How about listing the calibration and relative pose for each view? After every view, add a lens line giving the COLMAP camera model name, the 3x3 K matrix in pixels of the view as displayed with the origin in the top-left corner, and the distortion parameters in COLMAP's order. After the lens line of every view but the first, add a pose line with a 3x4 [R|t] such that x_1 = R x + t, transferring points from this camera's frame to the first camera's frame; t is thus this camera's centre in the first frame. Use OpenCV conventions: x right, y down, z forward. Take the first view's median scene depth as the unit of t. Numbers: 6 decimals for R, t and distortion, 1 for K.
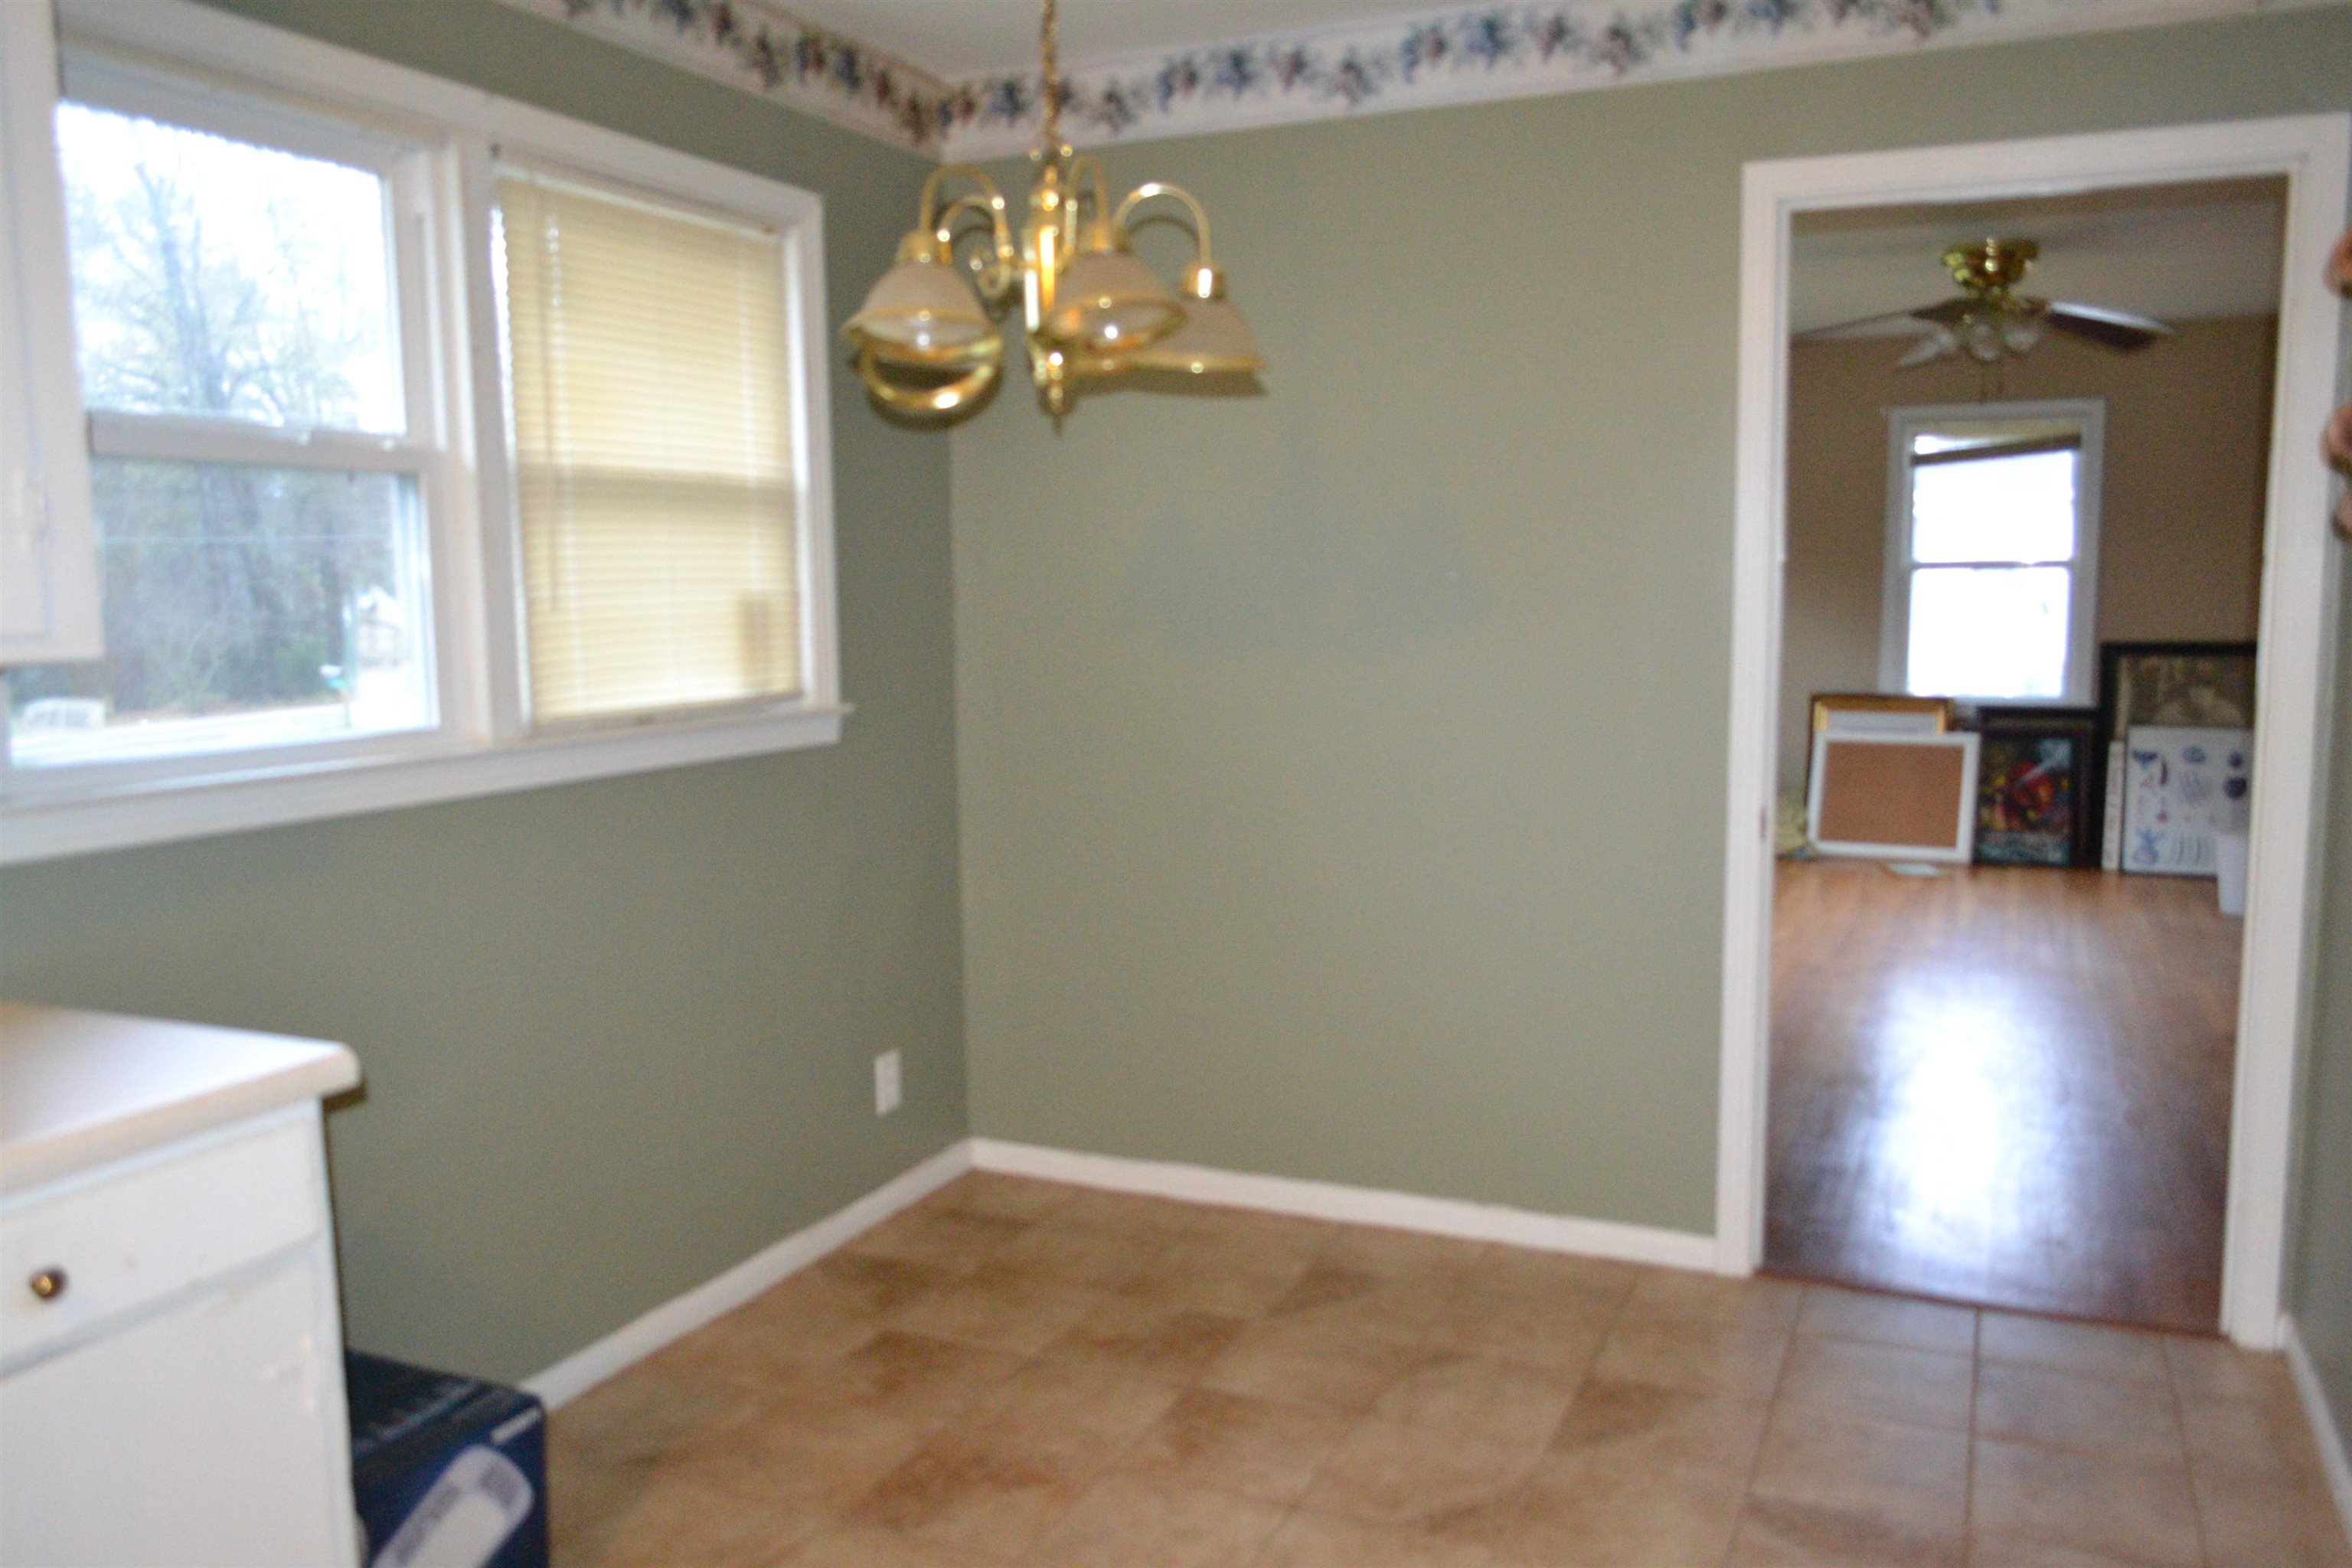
lens RADIAL K [[1878.6, 0, 1169.9], [0, 1878.6, 803.8], [0, 0, 1]] dist [-0.004841, -0.007687]
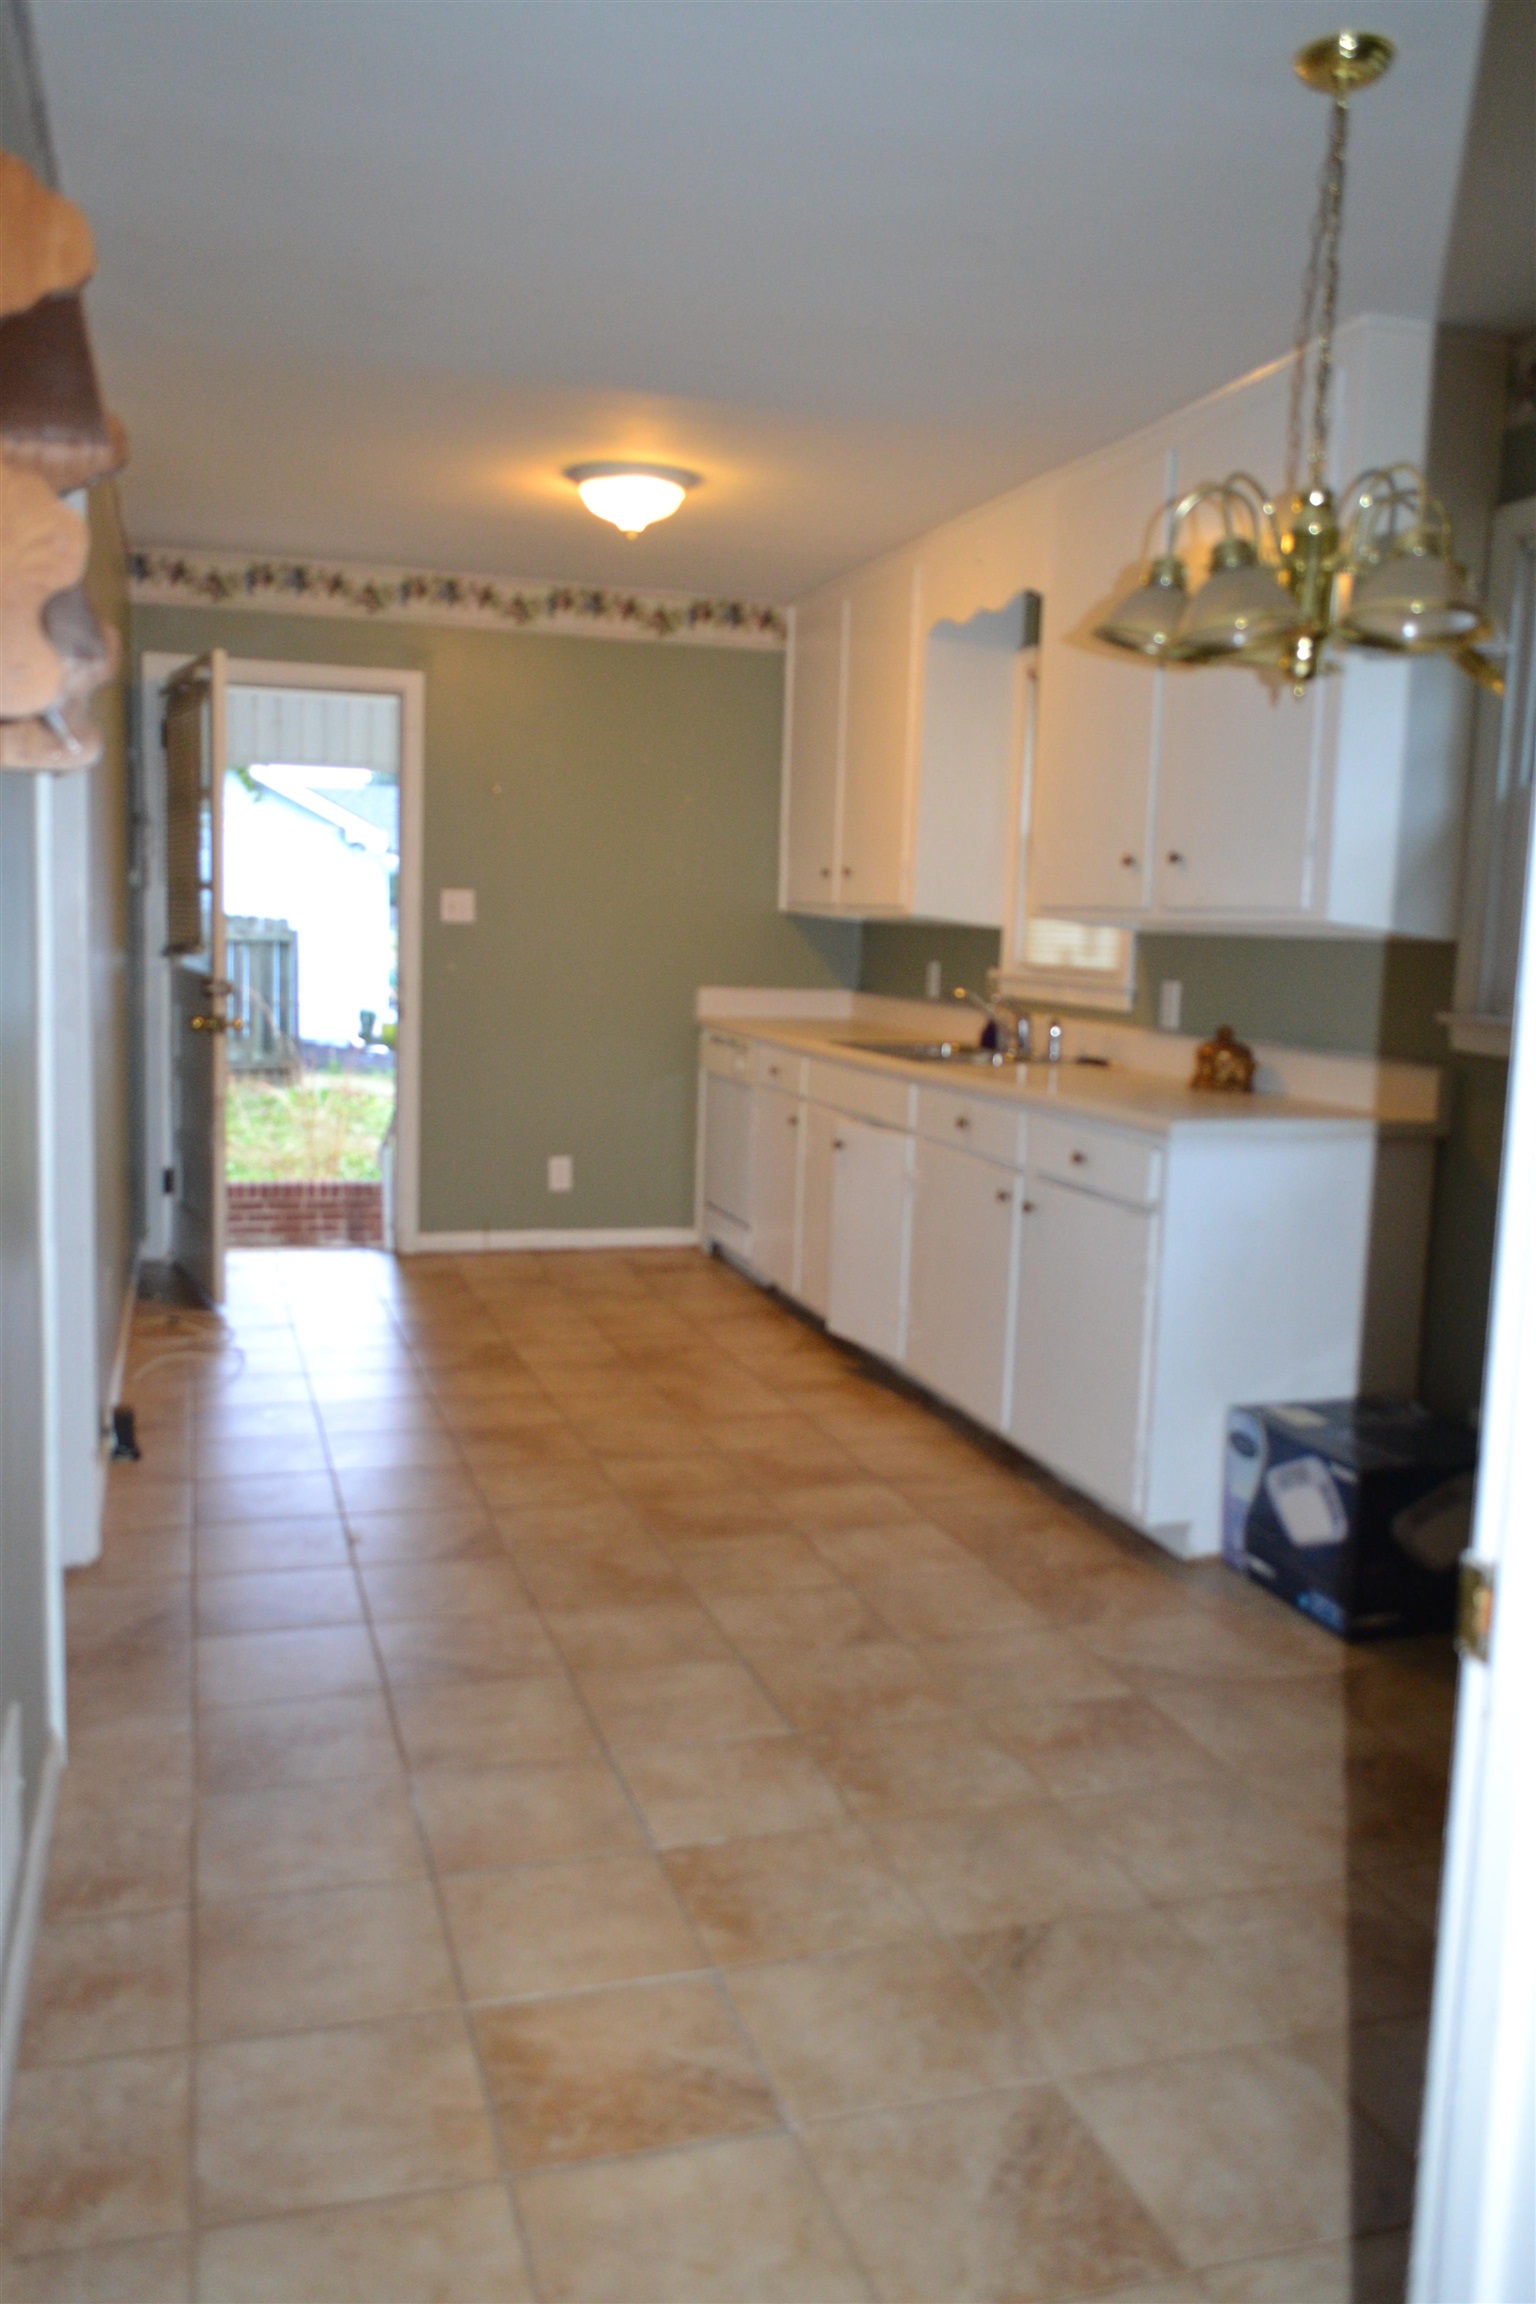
lens RADIAL K [[1840.2, 0, 768.0], [0, 1840.2, 1152.0], [0, 0, 1]] dist [-0.004841, -0.007687]
pose [[-0.749681, 0.070806, -0.658000, 0.332389], [-0.108301, 0.967731, 0.227526, -0.066183], [0.652877, 0.241834, -0.717821, 0.624760]]
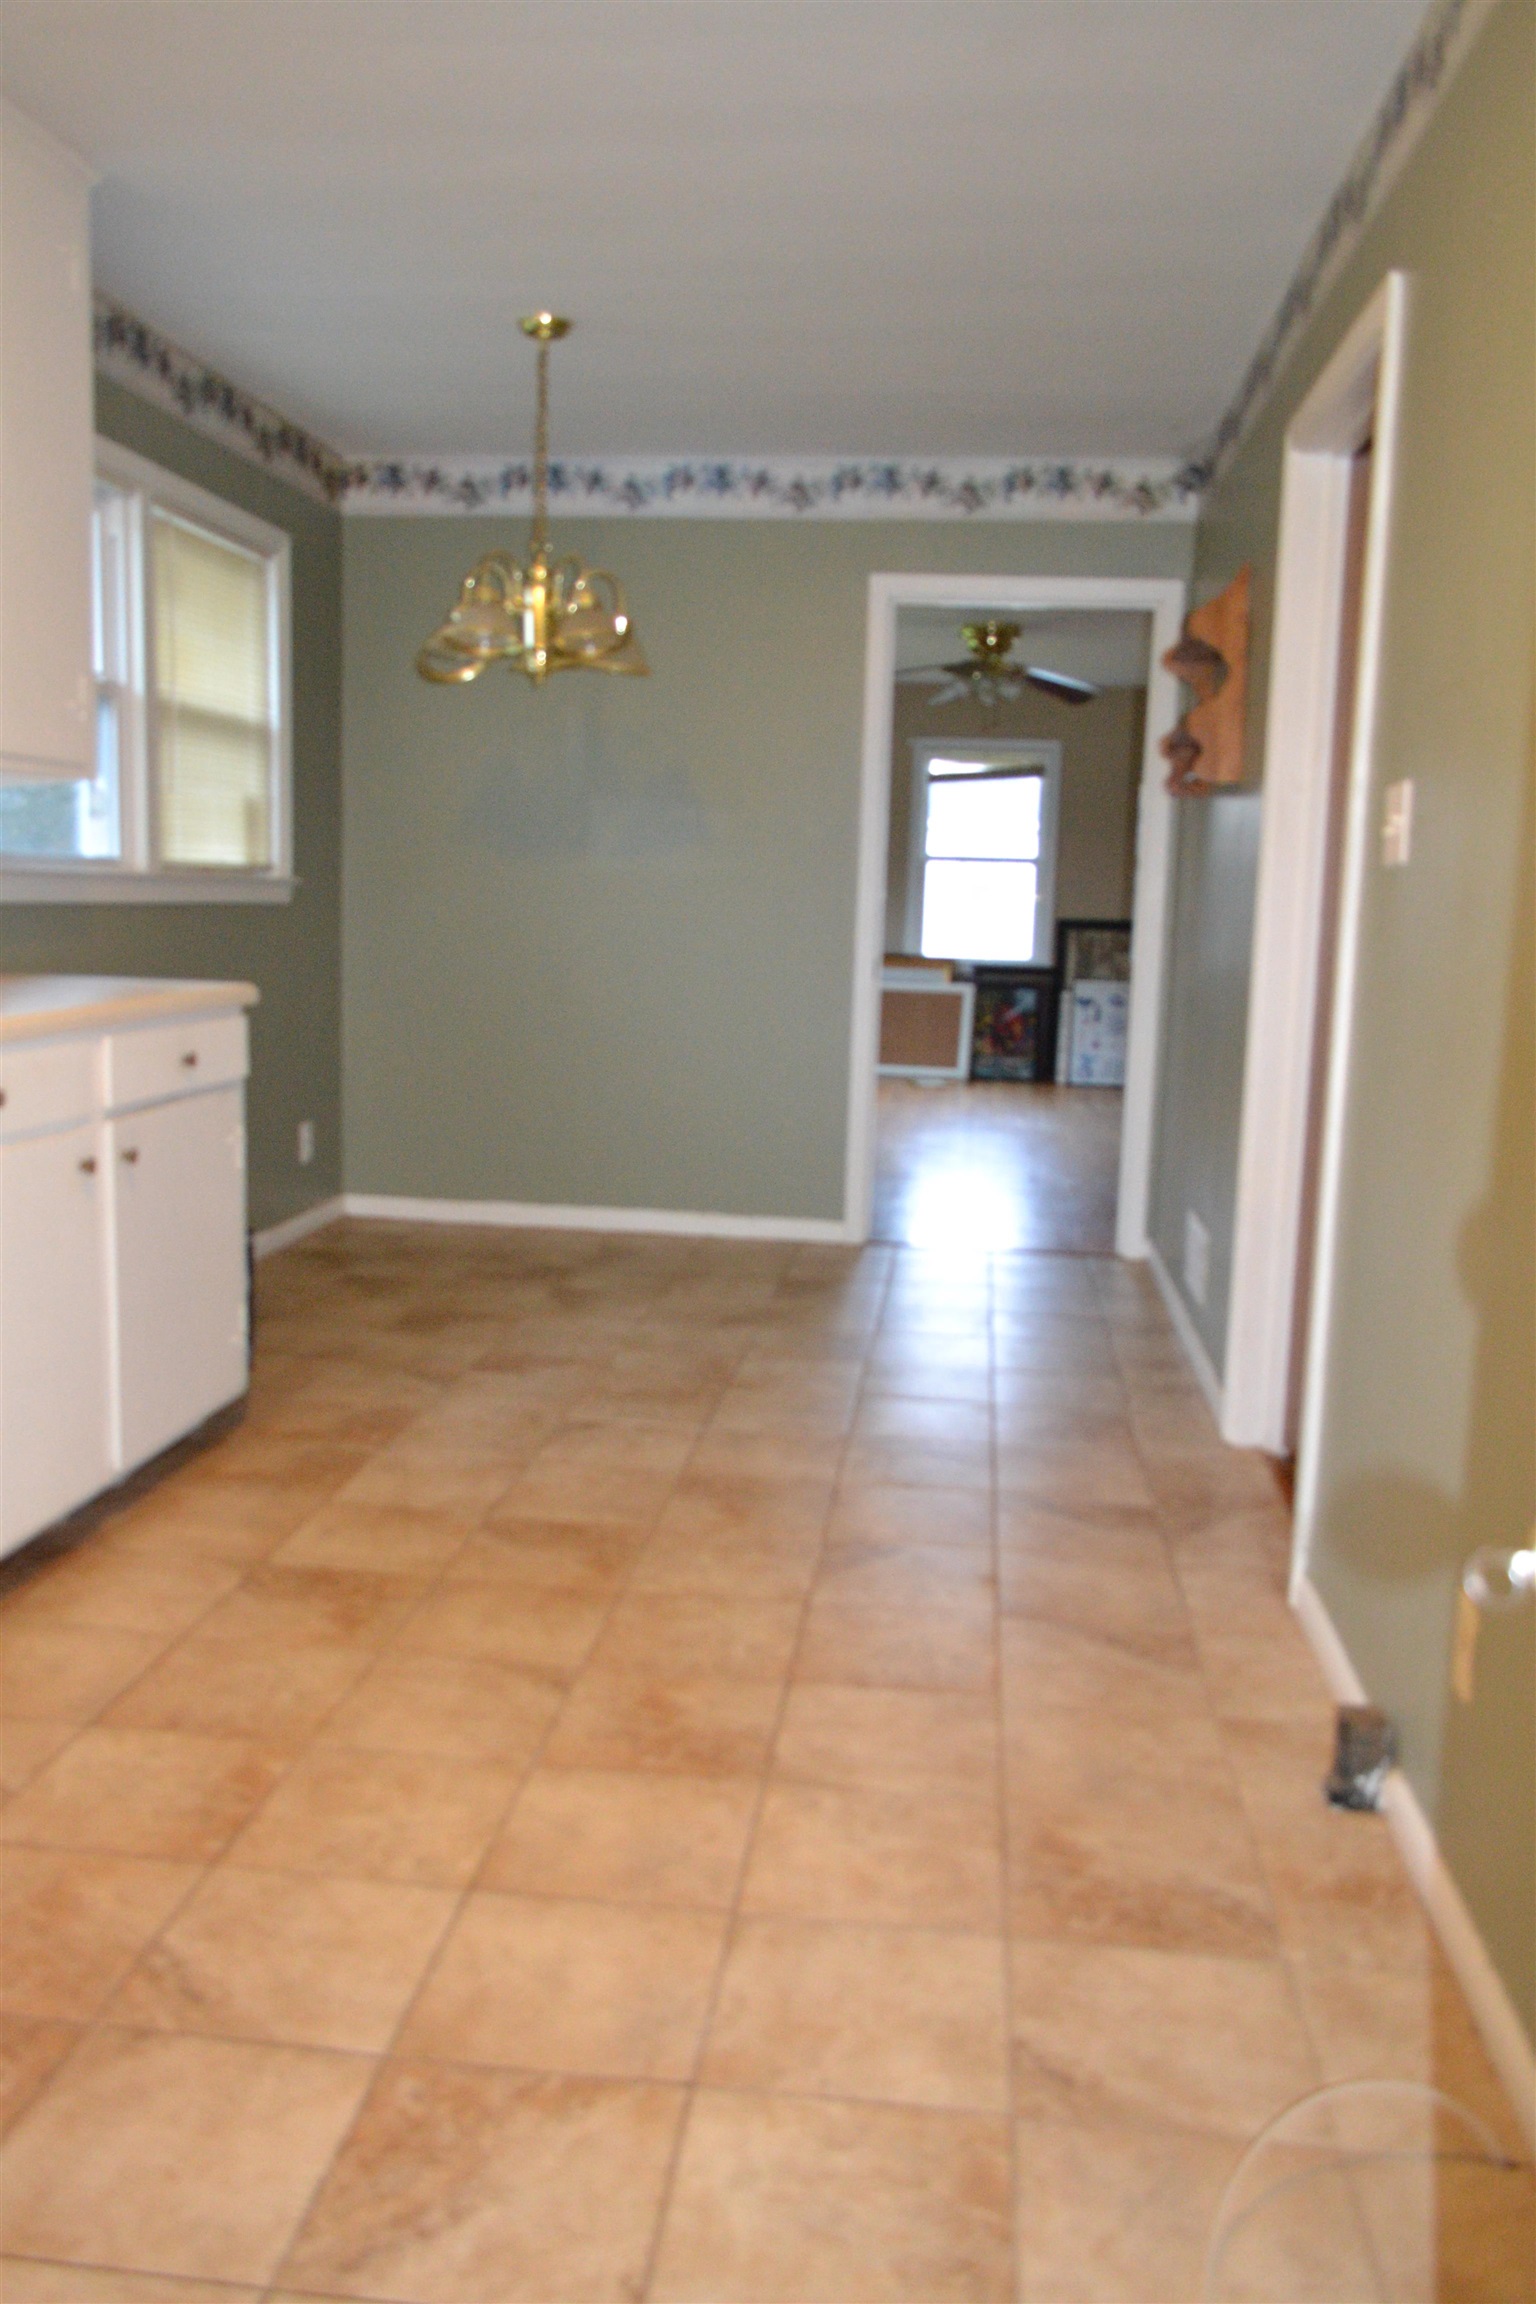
lens RADIAL K [[1840.2, 0, 768.0], [0, 1840.2, 1152.0], [0, 0, 1]] dist [-0.004841, -0.007687]
pose [[0.953261, -0.000794, 0.302148, -0.152992], [-0.005573, 0.999780, 0.020209, 0.079720], [-0.302098, -0.020949, 0.953047, -0.304875]]
